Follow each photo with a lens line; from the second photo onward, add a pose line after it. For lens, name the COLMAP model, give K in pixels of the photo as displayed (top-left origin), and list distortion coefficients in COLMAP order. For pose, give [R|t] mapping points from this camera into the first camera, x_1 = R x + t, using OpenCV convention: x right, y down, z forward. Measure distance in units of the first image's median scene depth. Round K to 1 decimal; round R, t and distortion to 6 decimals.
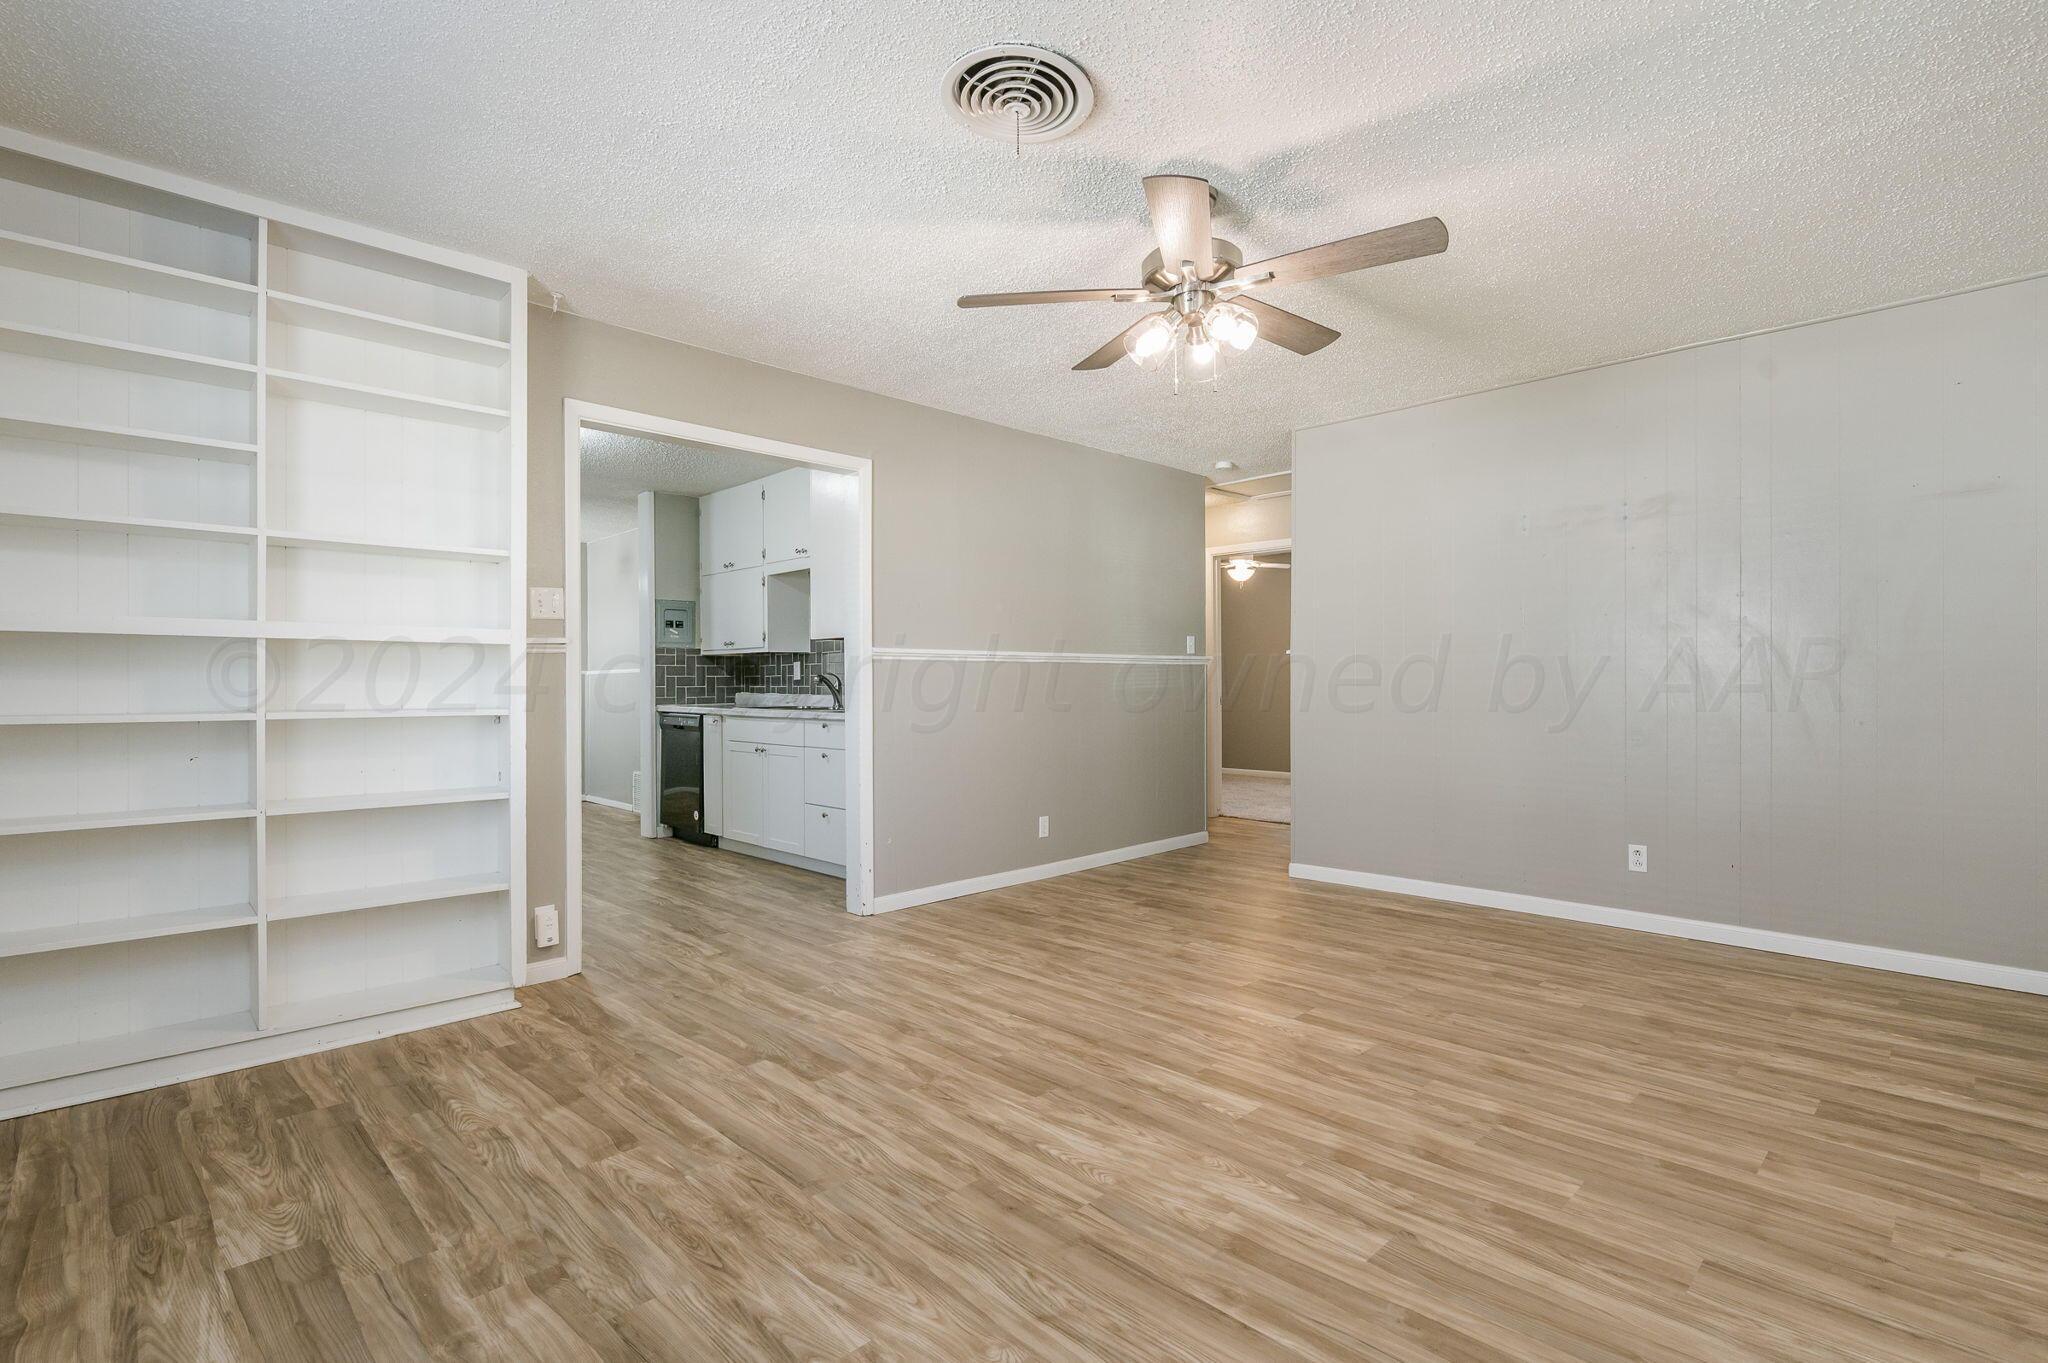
lens RADIAL K [[941.0, 0, 1022.5], [0, 941.0, 687.5], [0, 0, 1]] dist [0.002221, -0.000474]
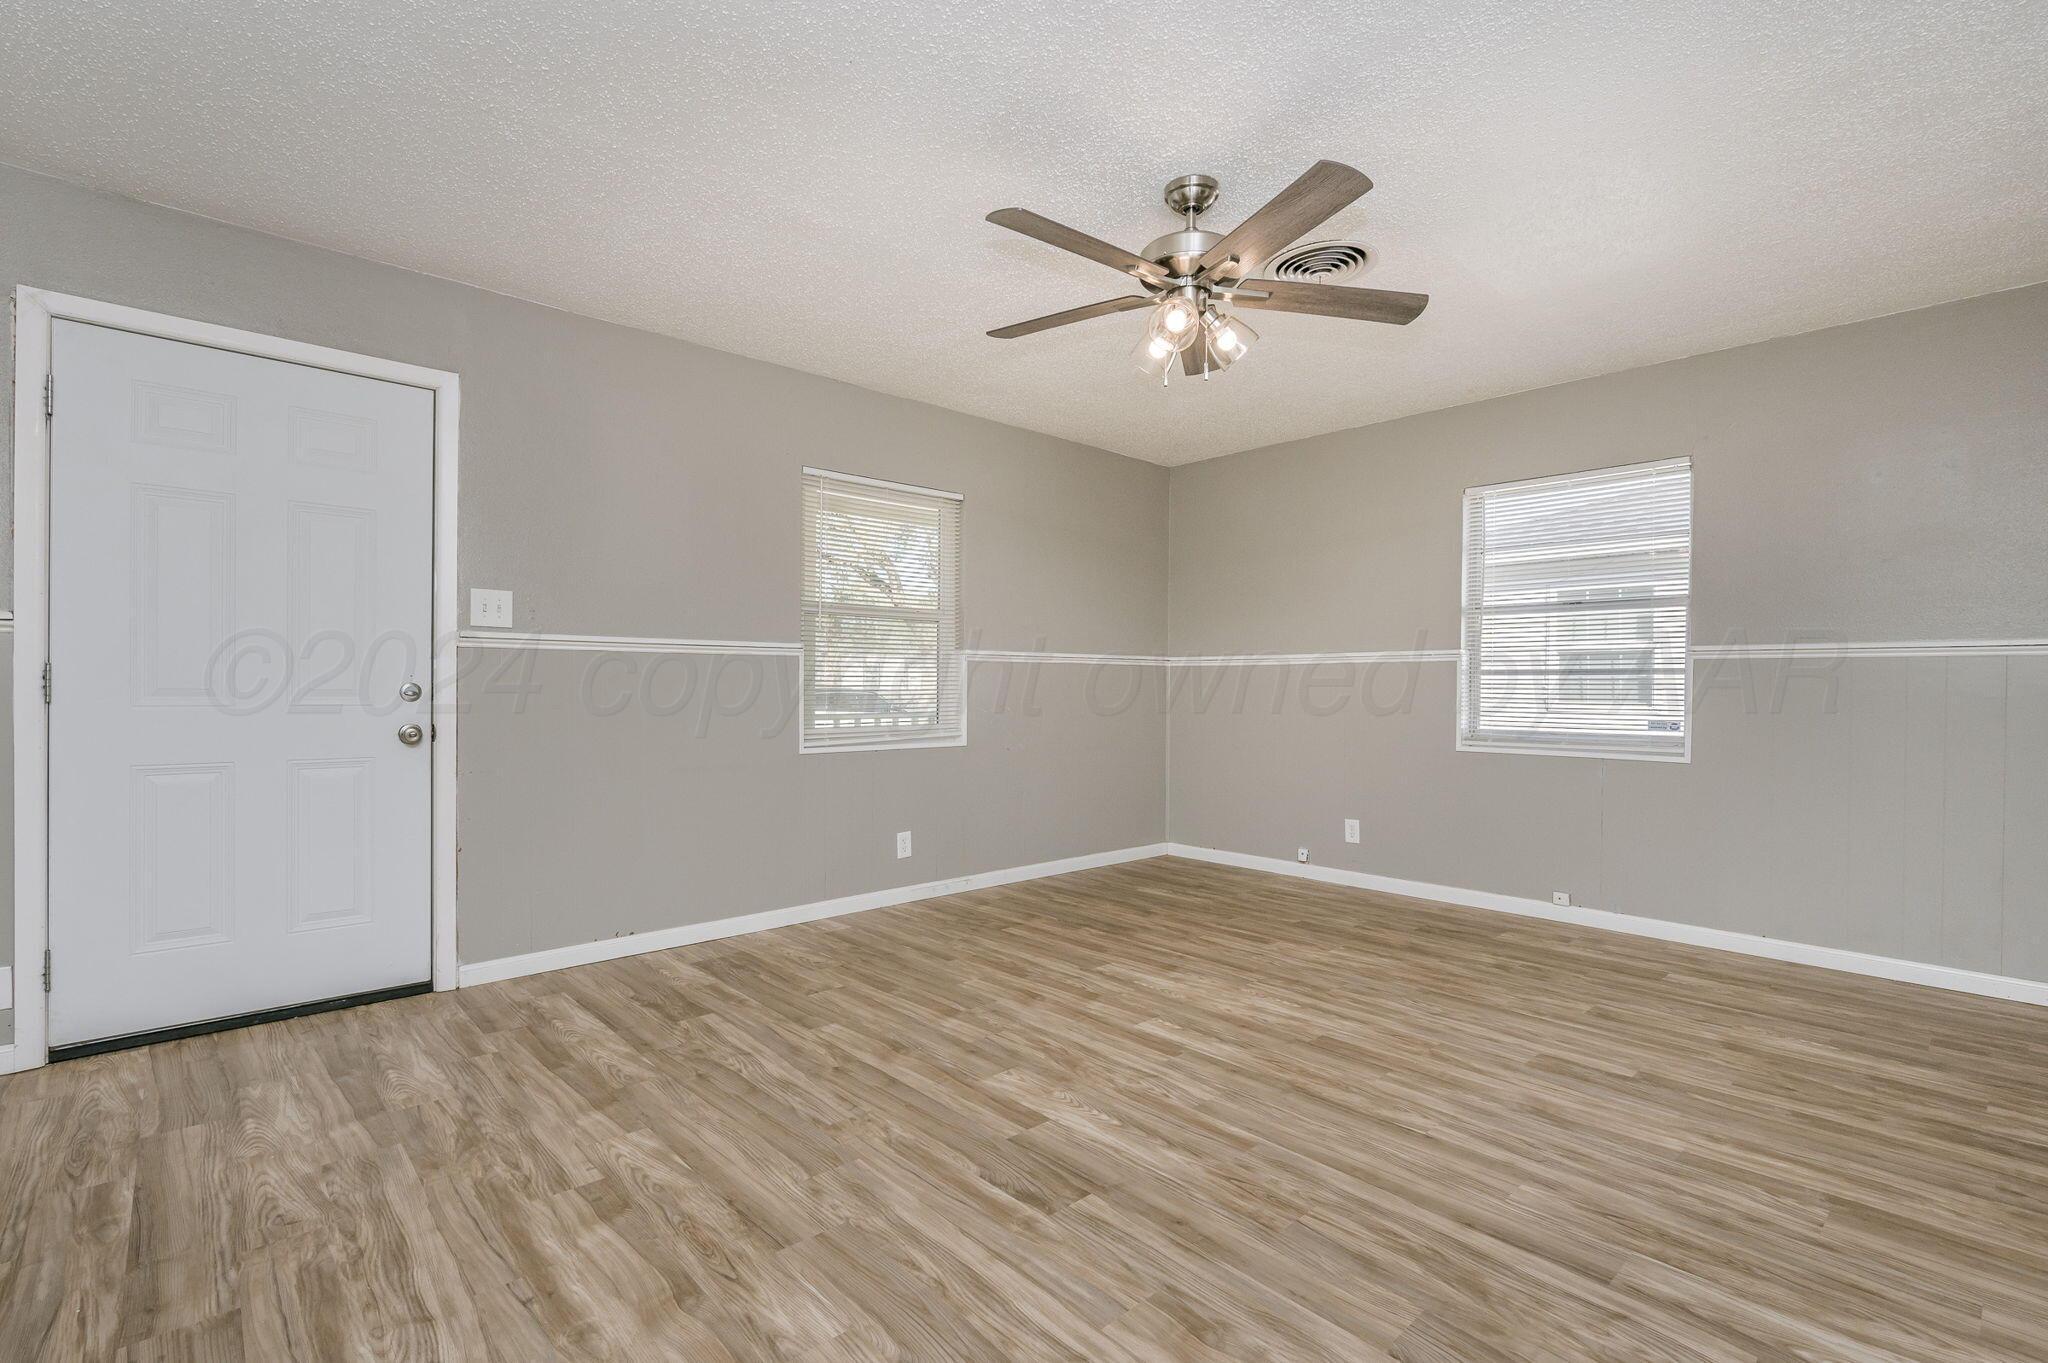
lens RADIAL K [[941.0, 0, 1026.3], [0, 941.0, 675.5], [0, 0, 1]] dist [0.002221, -0.000474]
pose [[-0.999686, -0.002550, 0.024939, 0.334364], [-0.002772, 0.999957, -0.008881, -0.003969], [-0.024916, -0.008947, -0.999650, 2.051868]]
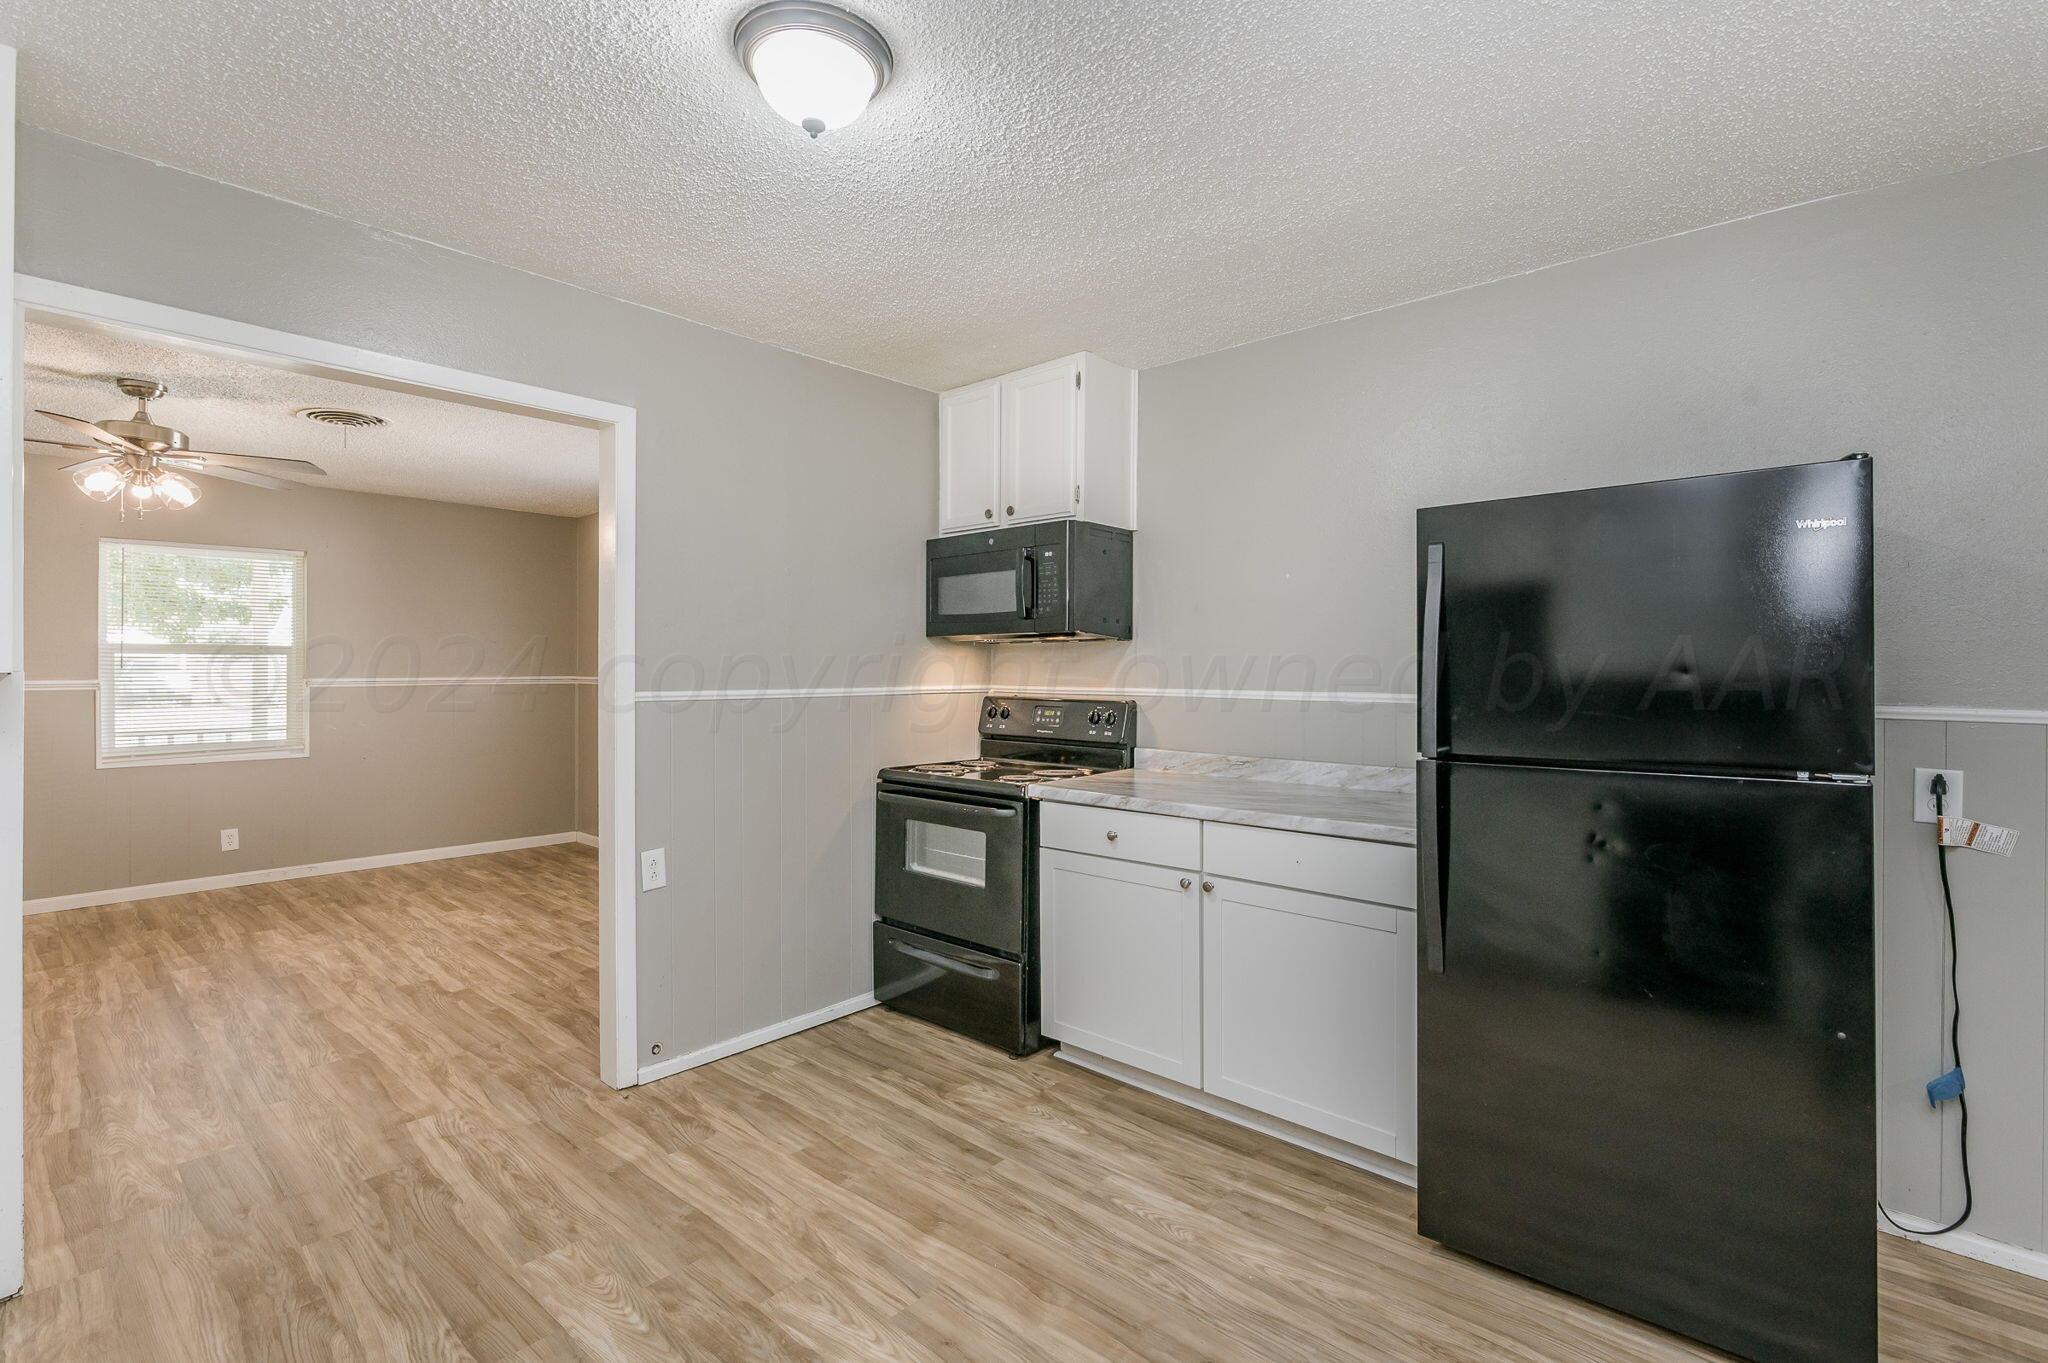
lens RADIAL K [[941.0, 0, 1022.2], [0, 941.0, 669.8], [0, 0, 1]] dist [0.002221, -0.000474]
pose [[-0.998853, 0.002158, -0.047833, -1.103962], [0.001935, 0.999987, 0.004726, -0.098411], [0.047842, 0.004628, -0.998844, 2.545593]]
